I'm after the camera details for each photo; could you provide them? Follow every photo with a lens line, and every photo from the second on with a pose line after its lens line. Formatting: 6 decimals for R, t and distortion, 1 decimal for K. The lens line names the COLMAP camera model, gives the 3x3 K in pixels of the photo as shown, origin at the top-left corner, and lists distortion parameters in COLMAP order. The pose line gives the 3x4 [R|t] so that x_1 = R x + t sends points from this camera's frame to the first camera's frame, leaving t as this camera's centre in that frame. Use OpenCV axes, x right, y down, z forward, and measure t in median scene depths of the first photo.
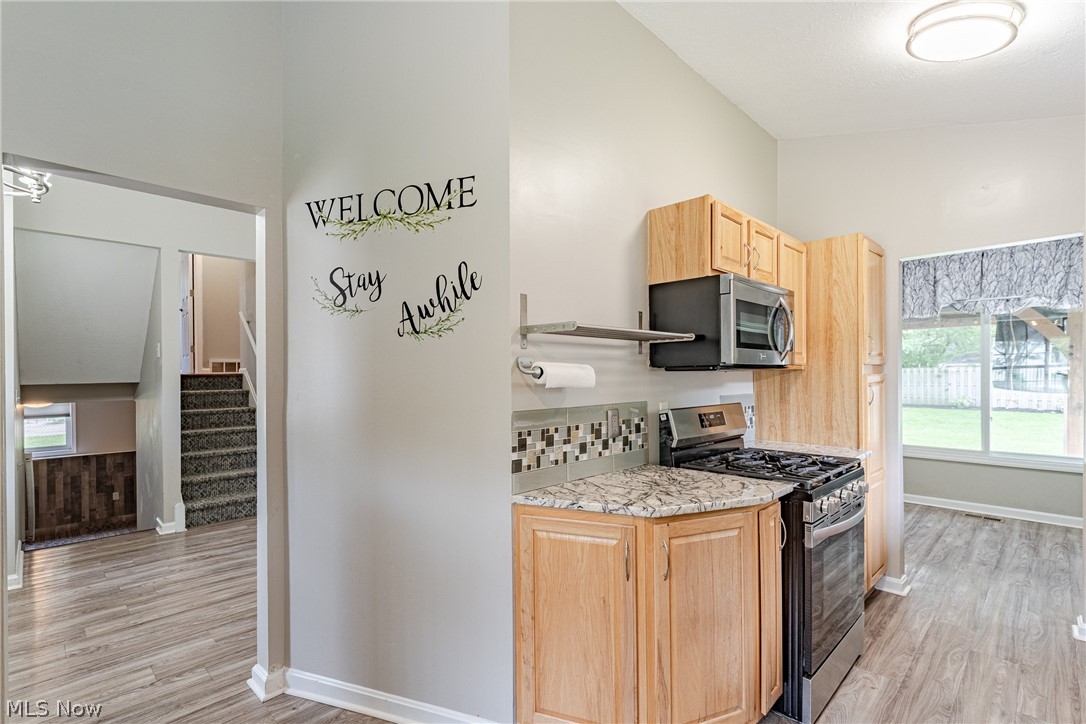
lens RADIAL K [[491.1, 0, 526.2], [0, 491.1, 376.2], [0, 0, 1]] dist [0.005189, 0.000656]
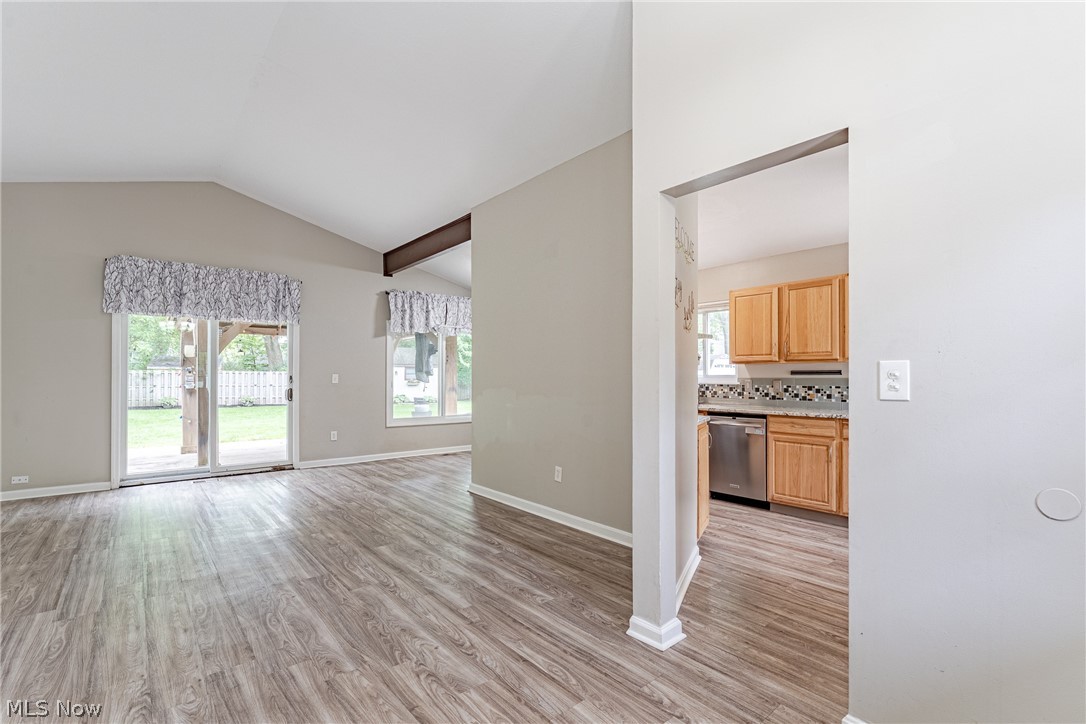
lens RADIAL K [[494.9, 0, 537.6], [0, 494.9, 372.4], [0, 0, 1]] dist [0.018931, -0.000708]
pose [[0.094896, 0.014921, 0.995375, -1.569092], [0.001900, 0.999883, -0.015170, 0.062227], [-0.995485, 0.003330, 0.094856, 1.122842]]
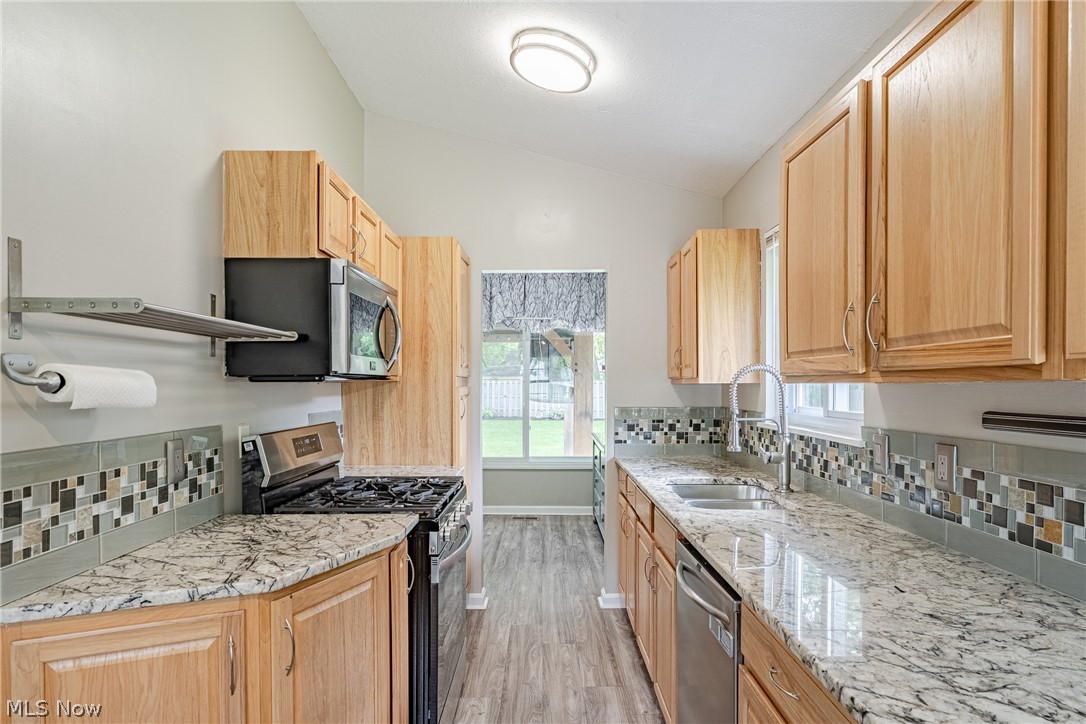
lens RADIAL K [[614.2, 0, 528.3], [0, 614.2, 392.1], [0, 0, 1]] dist [0.004659, -0.004022]
pose [[0.703239, -0.003310, 0.710946, -0.073039], [-0.000944, 0.999984, 0.005590, -0.000766], [-0.710953, -0.004602, 0.703224, 0.087800]]
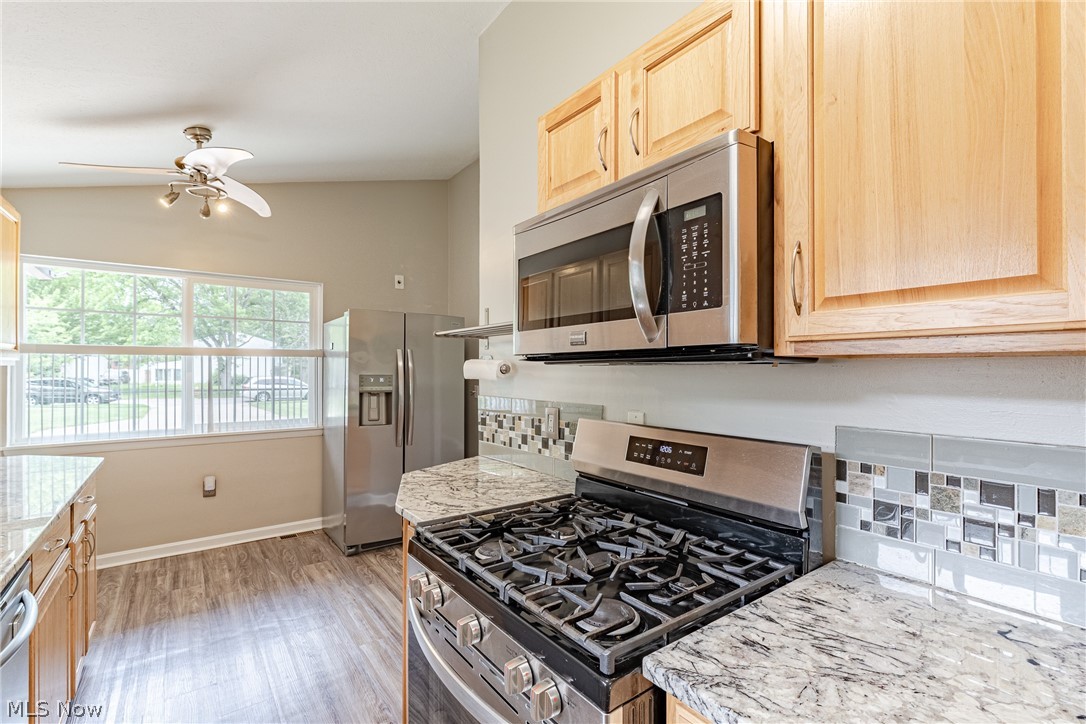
lens RADIAL K [[491.1, 0, 547.5], [0, 491.1, 367.5], [0, 0, 1]] dist [0.005189, 0.000656]
pose [[-0.121959, -0.007959, -0.992503, 1.083551], [-0.009984, 0.999927, -0.006792, -0.003693], [0.992485, 0.009081, -0.122029, 1.083535]]
